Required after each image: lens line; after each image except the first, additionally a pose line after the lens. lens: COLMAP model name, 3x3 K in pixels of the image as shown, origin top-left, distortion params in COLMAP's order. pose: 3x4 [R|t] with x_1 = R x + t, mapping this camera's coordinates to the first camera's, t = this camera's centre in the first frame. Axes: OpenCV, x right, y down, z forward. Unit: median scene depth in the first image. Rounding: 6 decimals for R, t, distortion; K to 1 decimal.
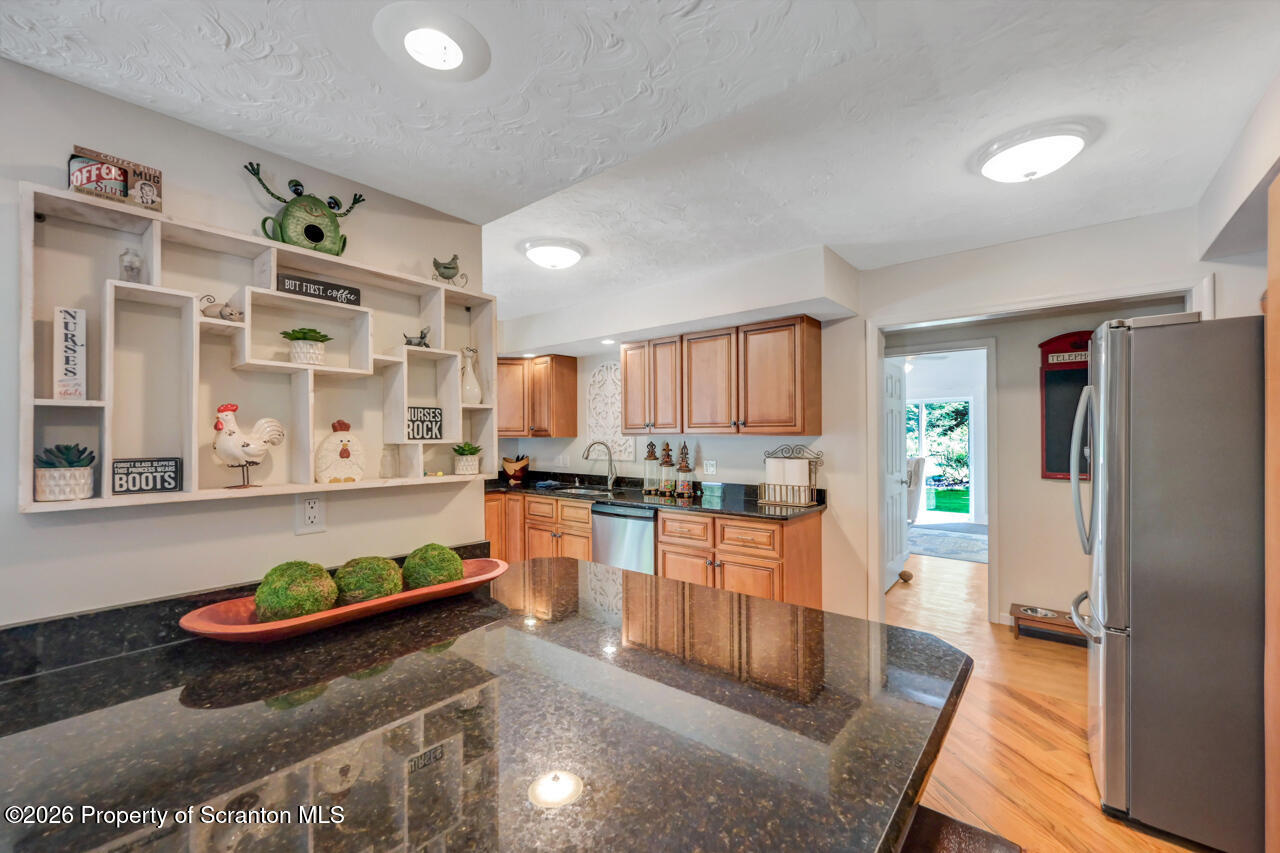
lens RADIAL K [[519.7, 0, 640.5], [0, 519.7, 433.3], [0, 0, 1]] dist [0.003529, 0.000251]
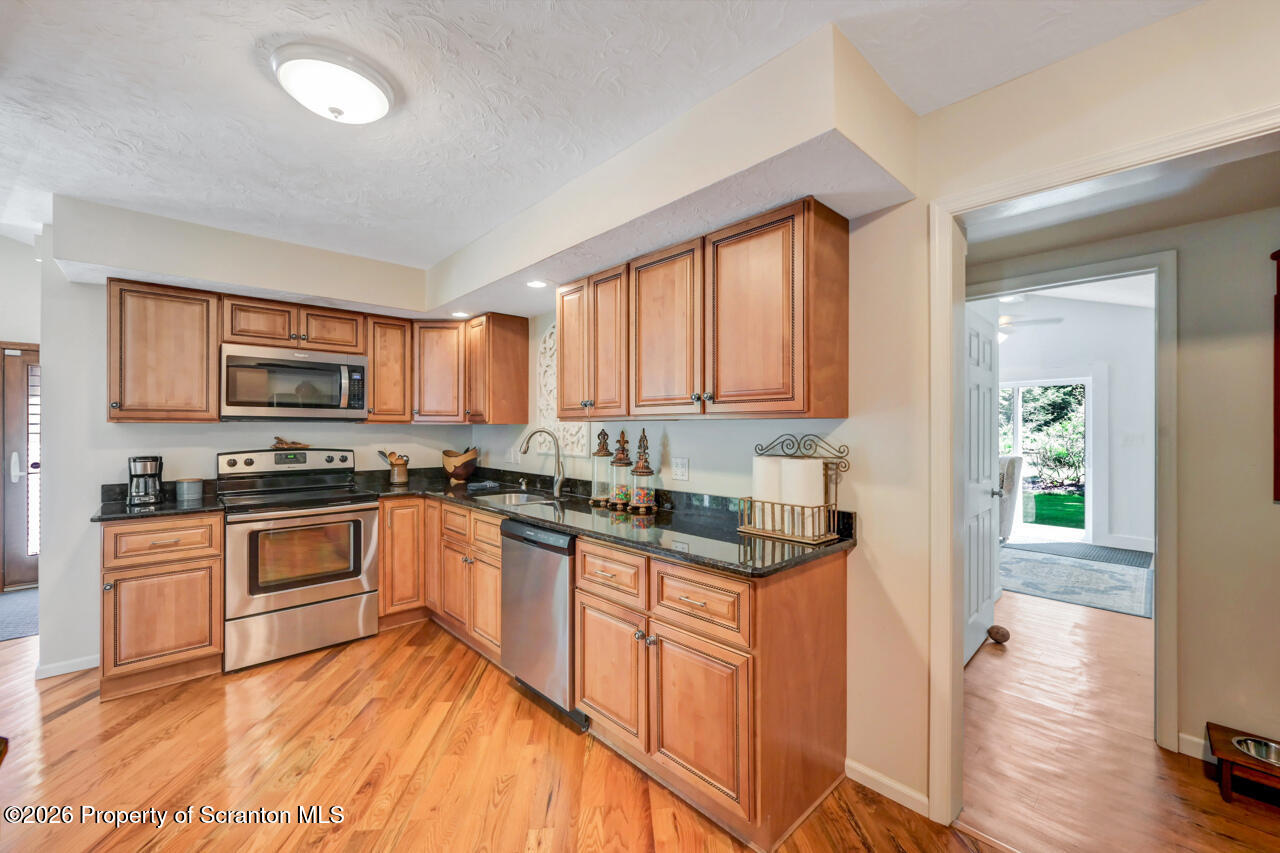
lens RADIAL K [[519.7, 0, 639.3], [0, 519.7, 427.6], [0, 0, 1]] dist [0.003529, 0.000251]
pose [[0.992352, 0.006502, -0.123272, 0.166137], [-0.006354, 0.999979, 0.001596, 0.013187], [0.123279, -0.000801, 0.992372, 0.349280]]
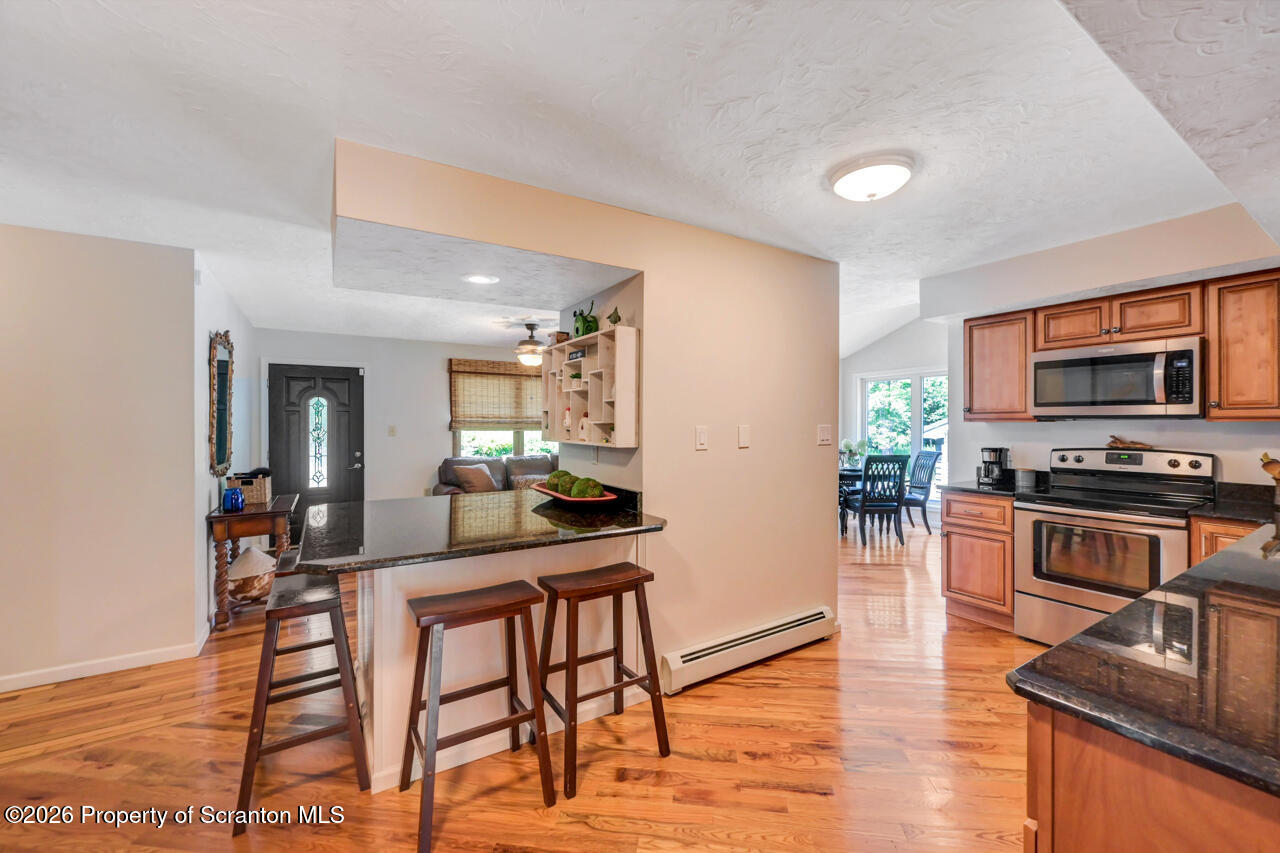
lens RADIAL K [[519.7, 0, 644.0], [0, 519.7, 422.9], [0, 0, 1]] dist [0.003529, 0.000251]
pose [[-0.311752, 0.007929, -0.950131, 0.562172], [0.007122, 0.999957, 0.006009, 0.001307], [0.950137, -0.004893, -0.311795, 0.747838]]
